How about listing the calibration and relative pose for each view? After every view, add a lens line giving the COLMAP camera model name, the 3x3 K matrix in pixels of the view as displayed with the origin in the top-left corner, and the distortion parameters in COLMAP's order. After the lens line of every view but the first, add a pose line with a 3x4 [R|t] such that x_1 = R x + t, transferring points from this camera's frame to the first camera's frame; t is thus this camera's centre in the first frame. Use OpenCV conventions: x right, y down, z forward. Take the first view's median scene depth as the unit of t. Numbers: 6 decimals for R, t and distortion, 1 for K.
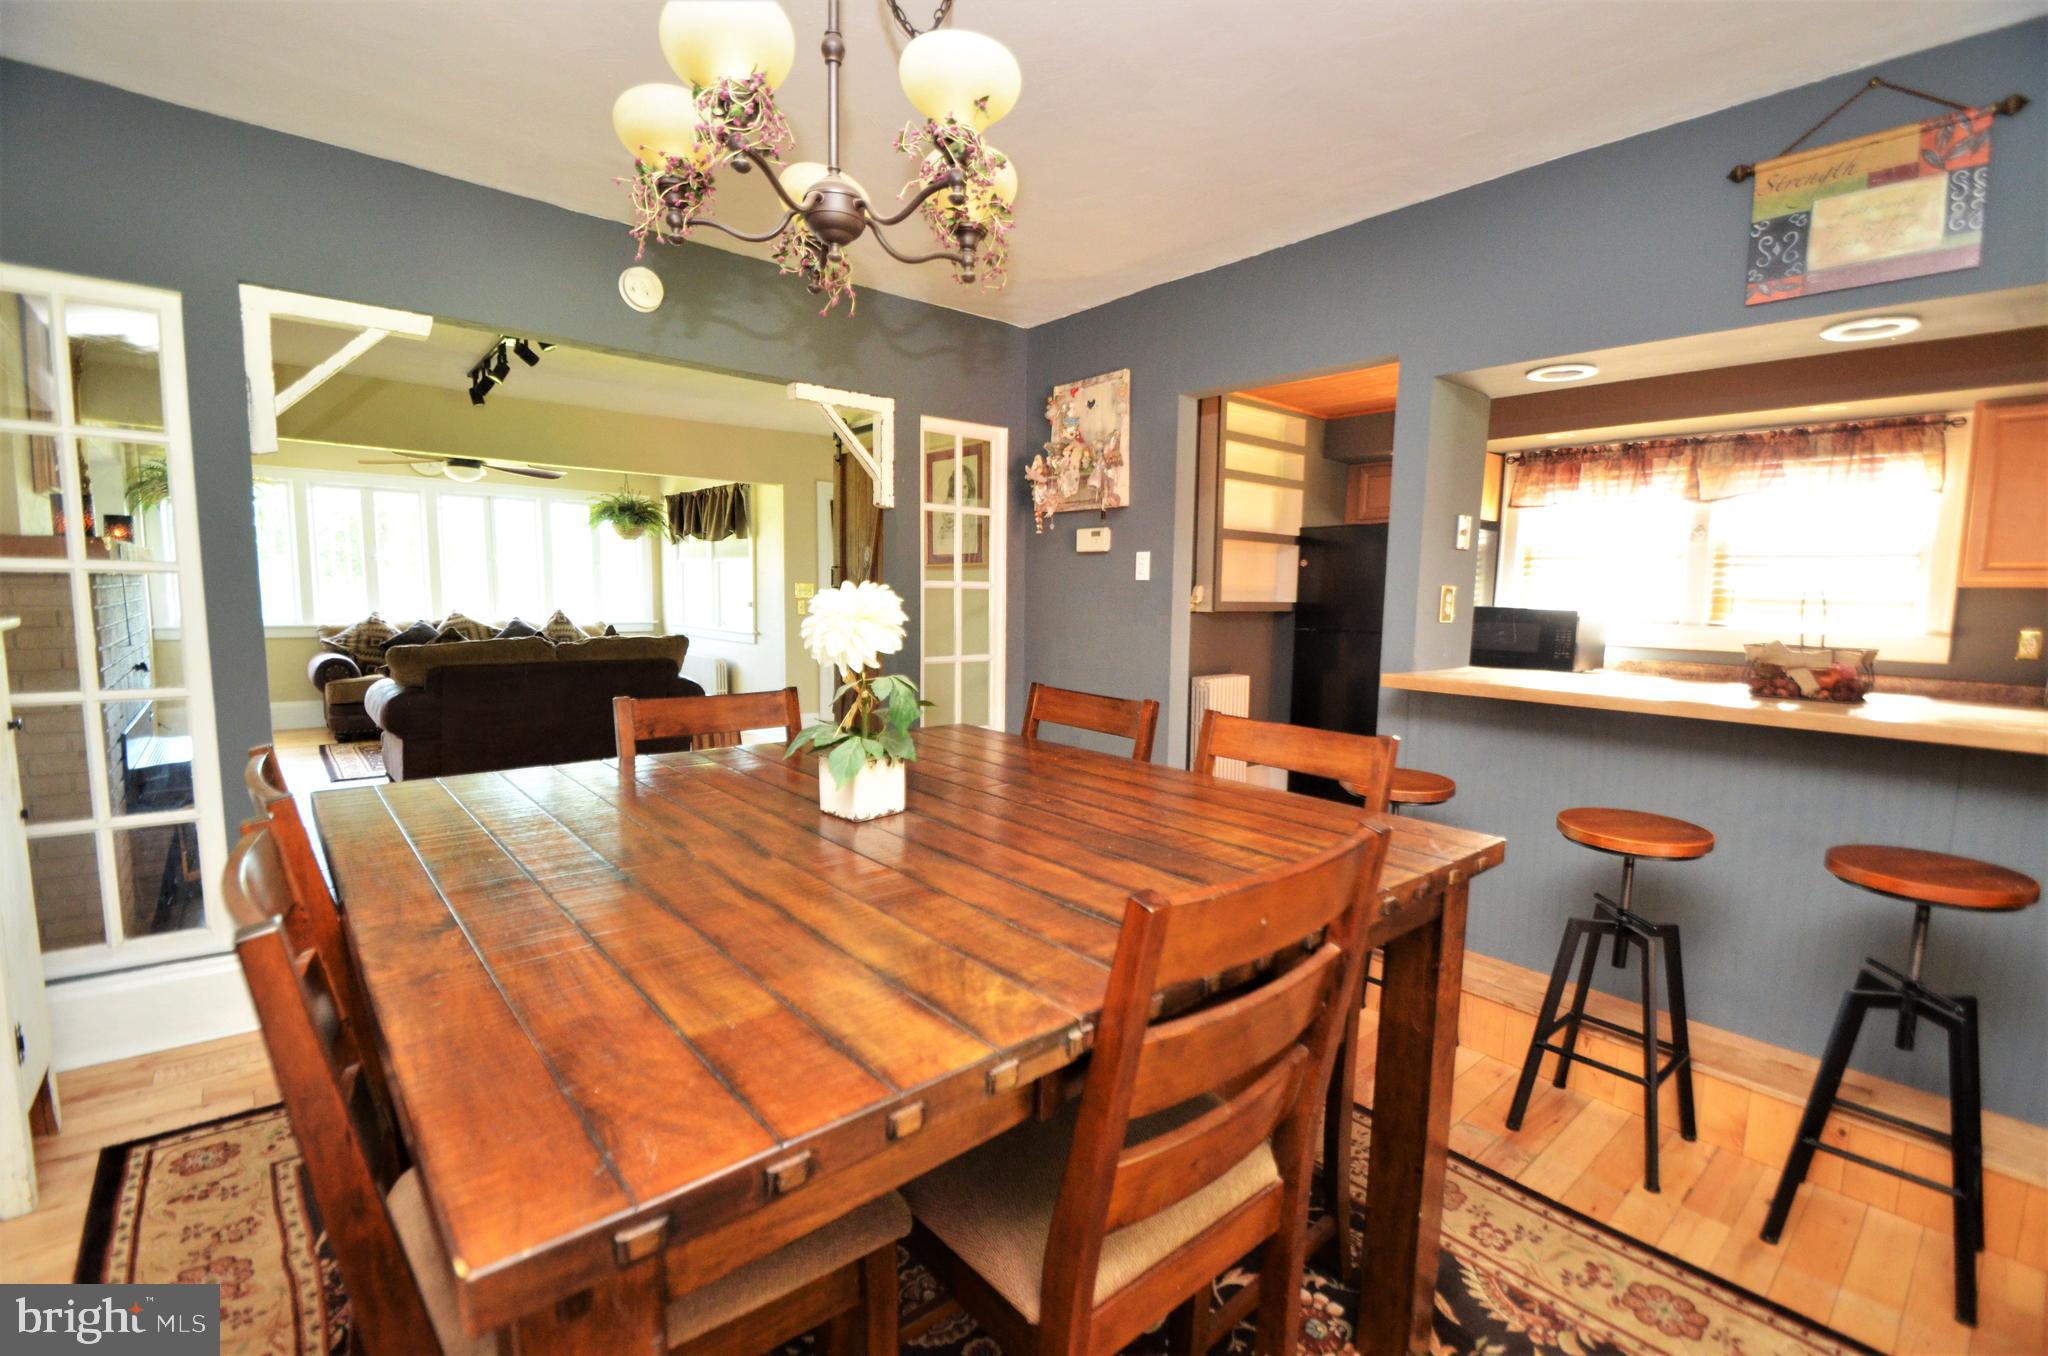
lens RADIAL K [[910.0, 0, 1024.0], [0, 910.0, 678.0], [0, 0, 1]] dist [0.001558, -0.005868]
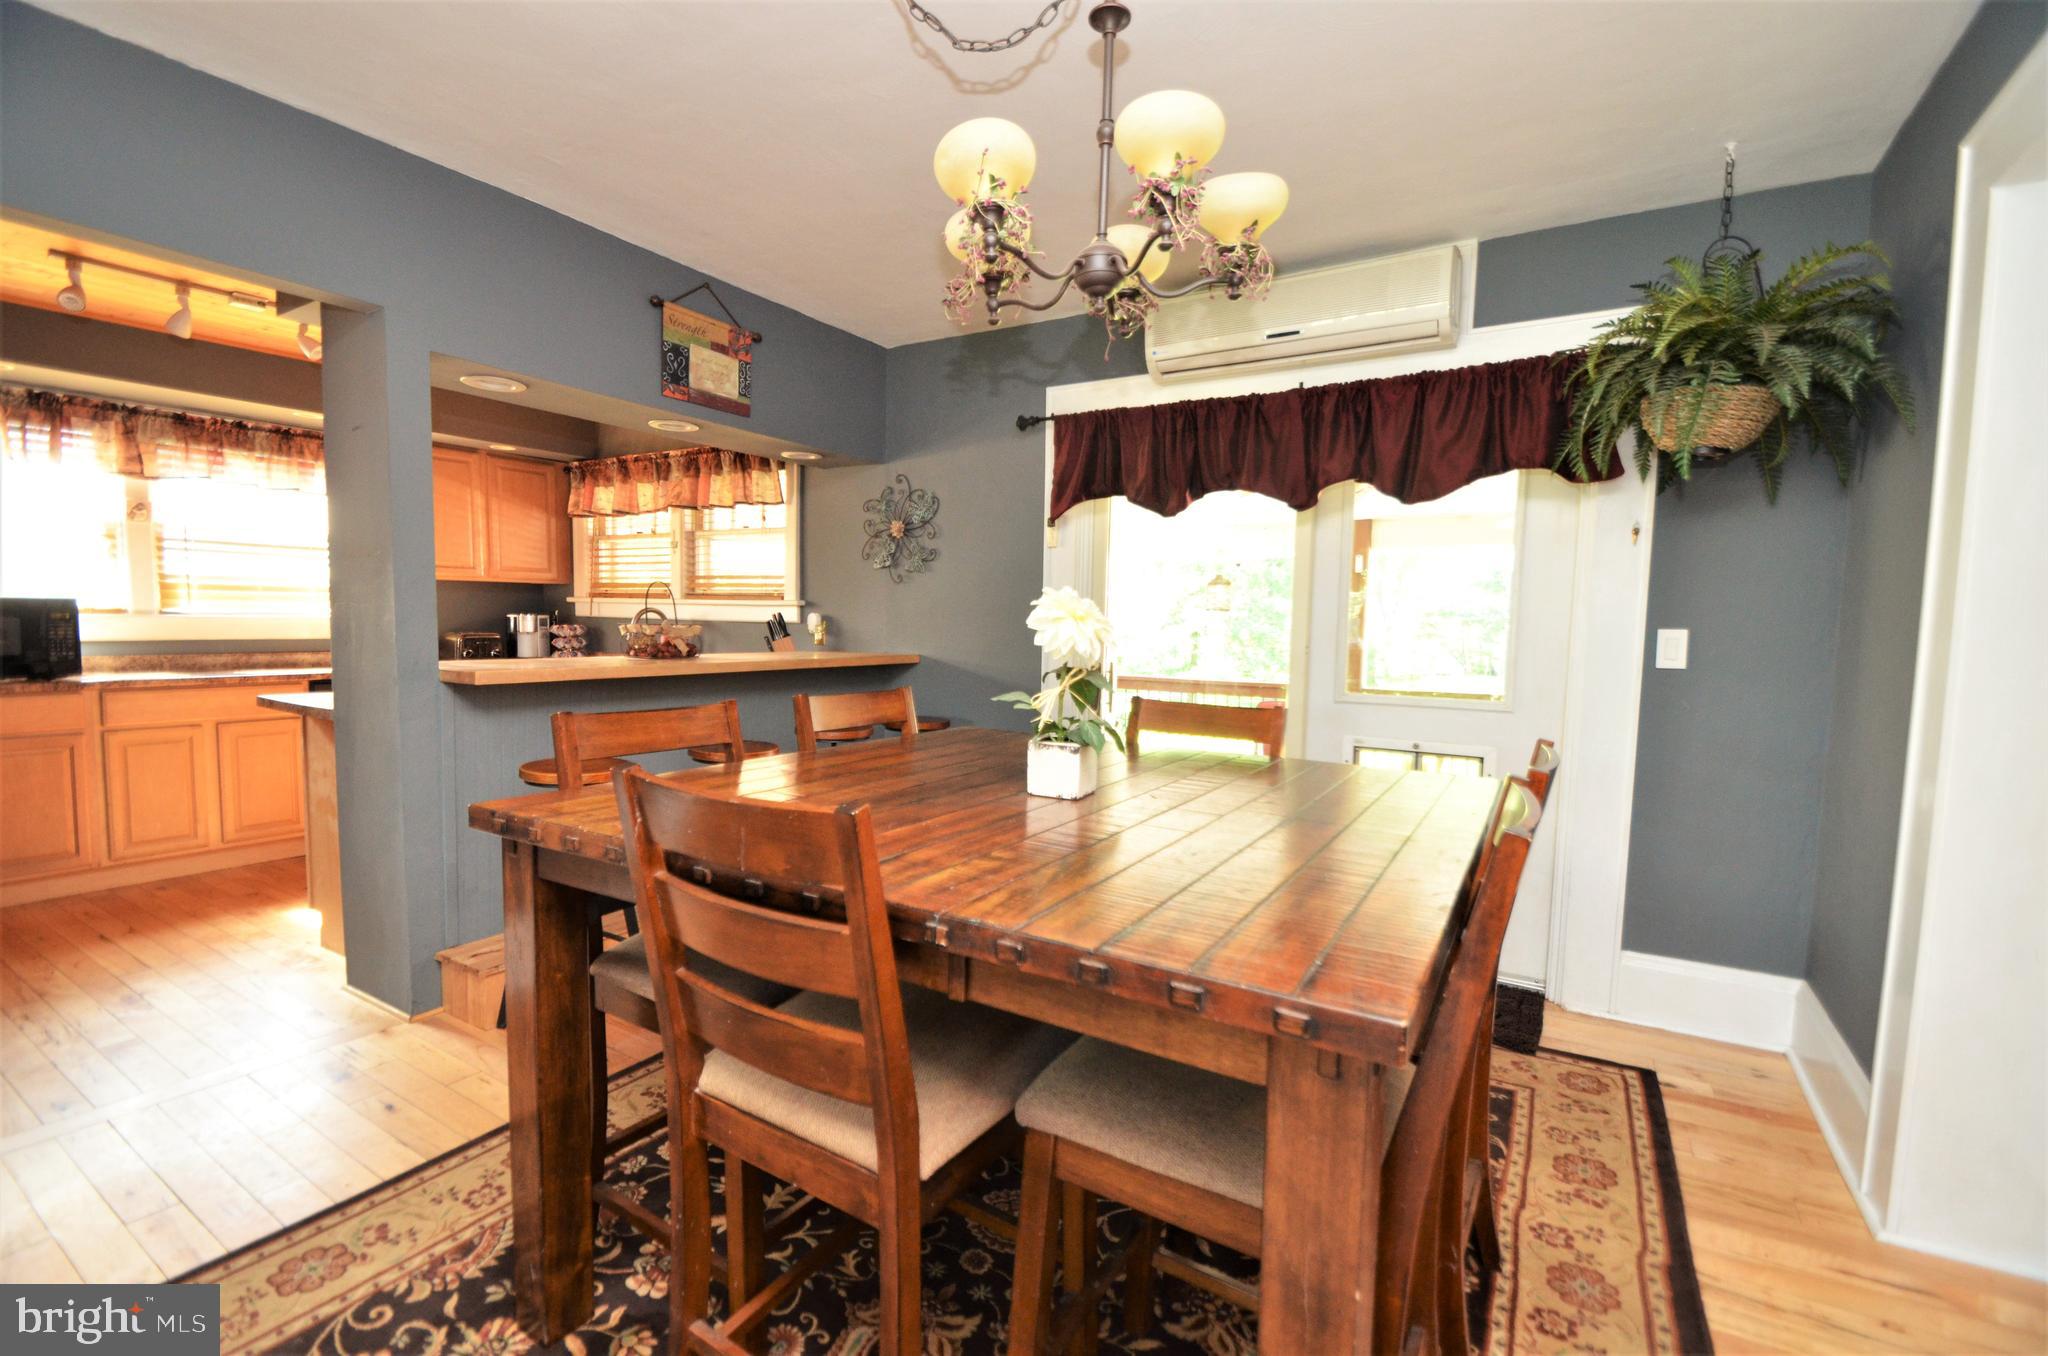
lens RADIAL K [[891.9, 0, 1021.2], [0, 891.9, 690.9], [0, 0, 1]] dist [0.021233, -0.021366]
pose [[-0.303996, -0.107039, 0.946641, -0.406571], [0.064037, 0.989125, 0.132407, -0.046241], [-0.950519, 0.100872, -0.293836, 0.464918]]
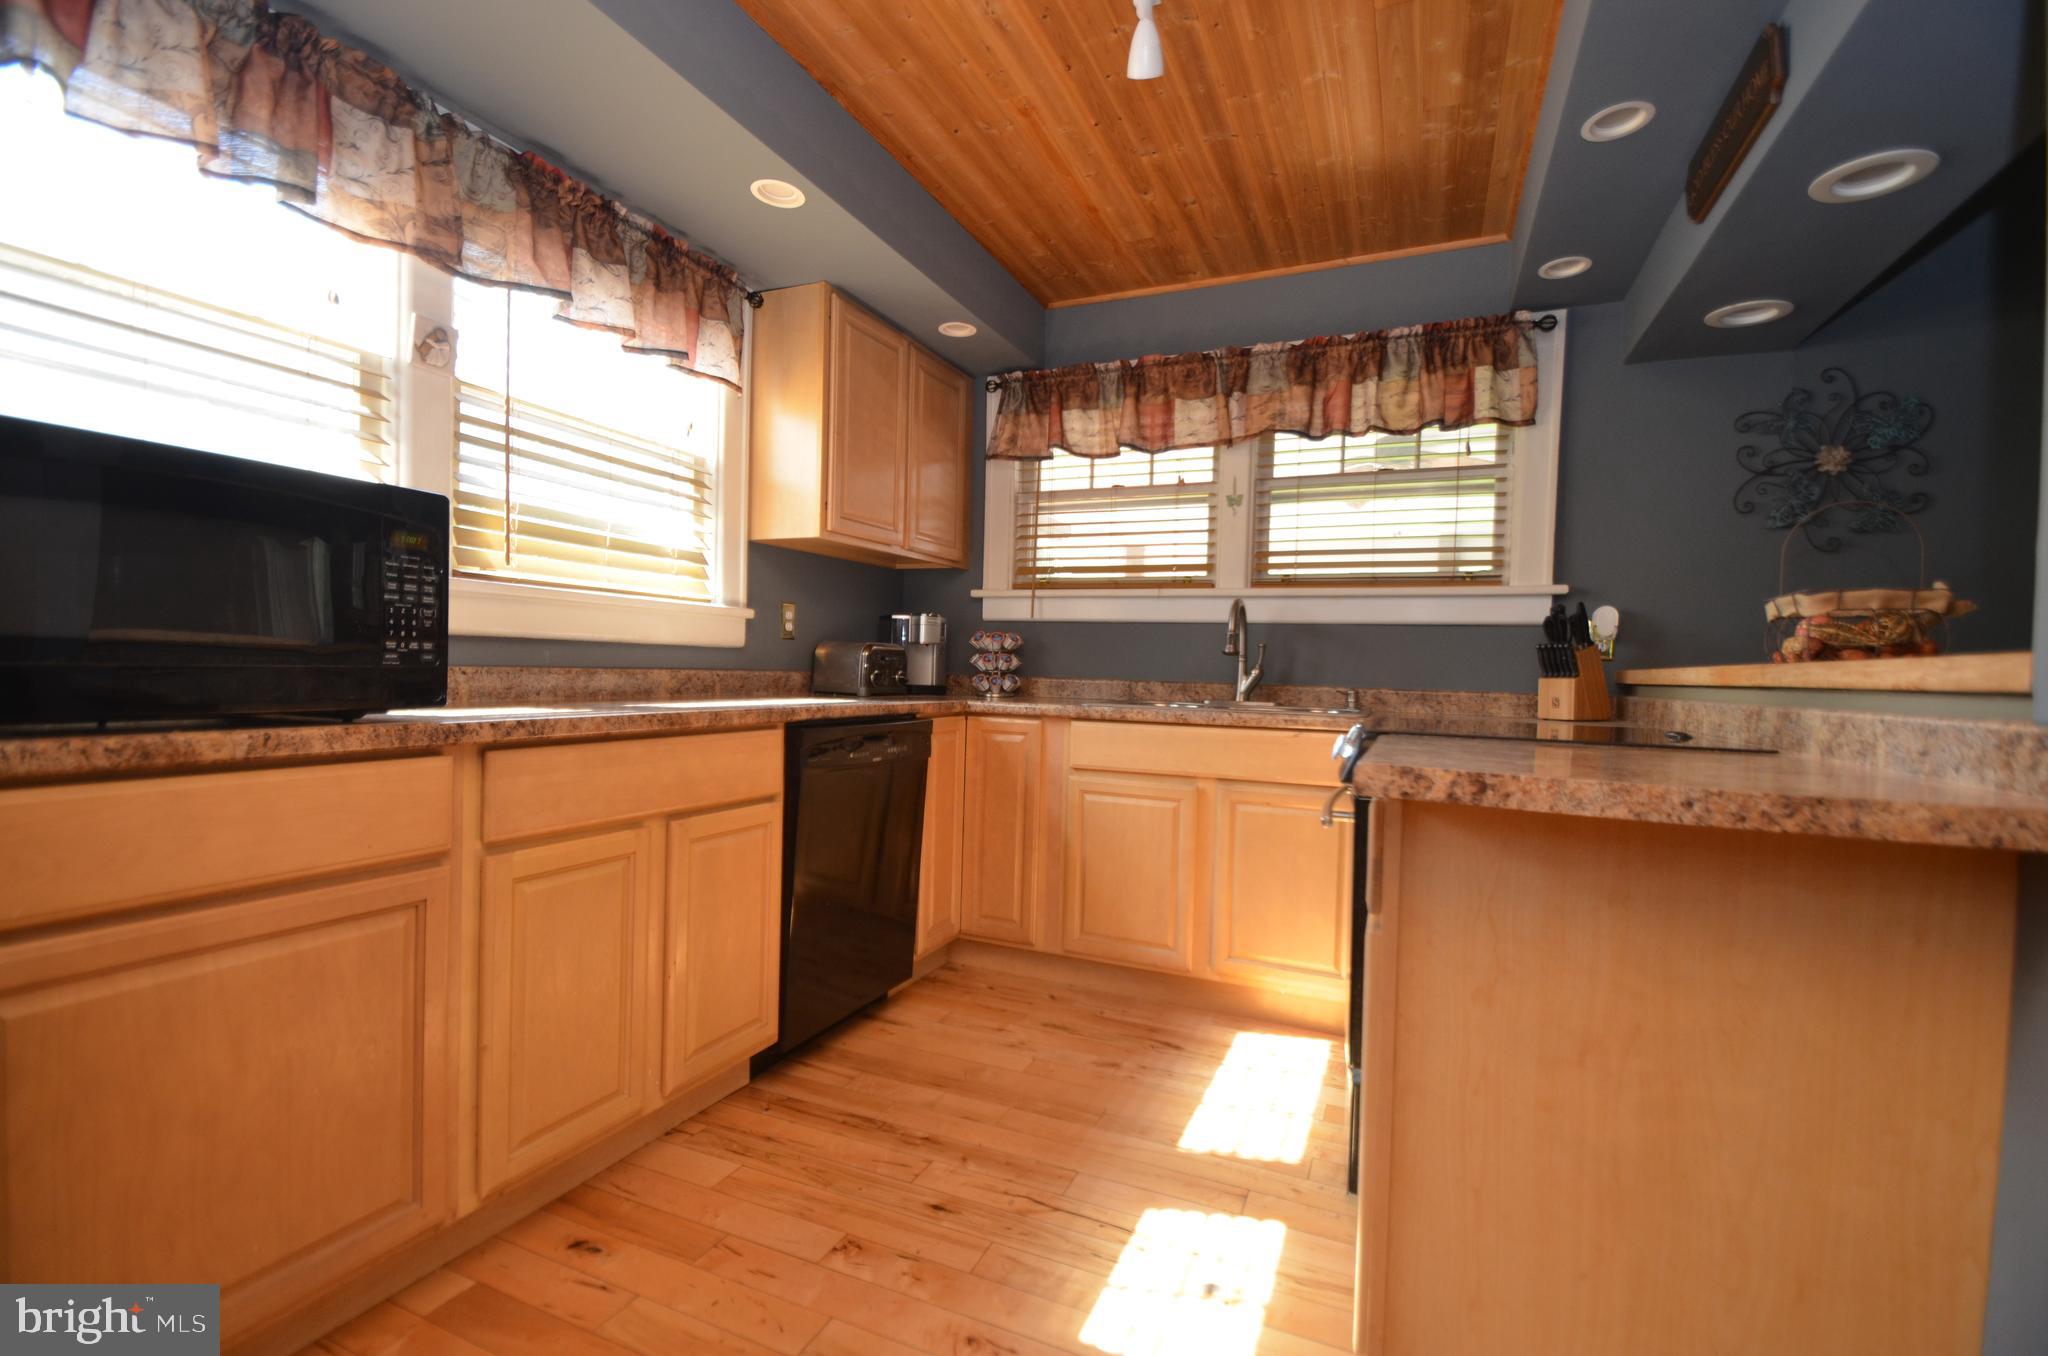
lens RADIAL K [[891.9, 0, 1021.2], [0, 891.9, 690.9], [0, 0, 1]] dist [0.021233, -0.021366]
pose [[-0.435372, -0.059712, 0.898268, 0.269435], [0.048667, 0.994778, 0.089715, -0.030583], [-0.898934, 0.082776, -0.430192, 0.997533]]
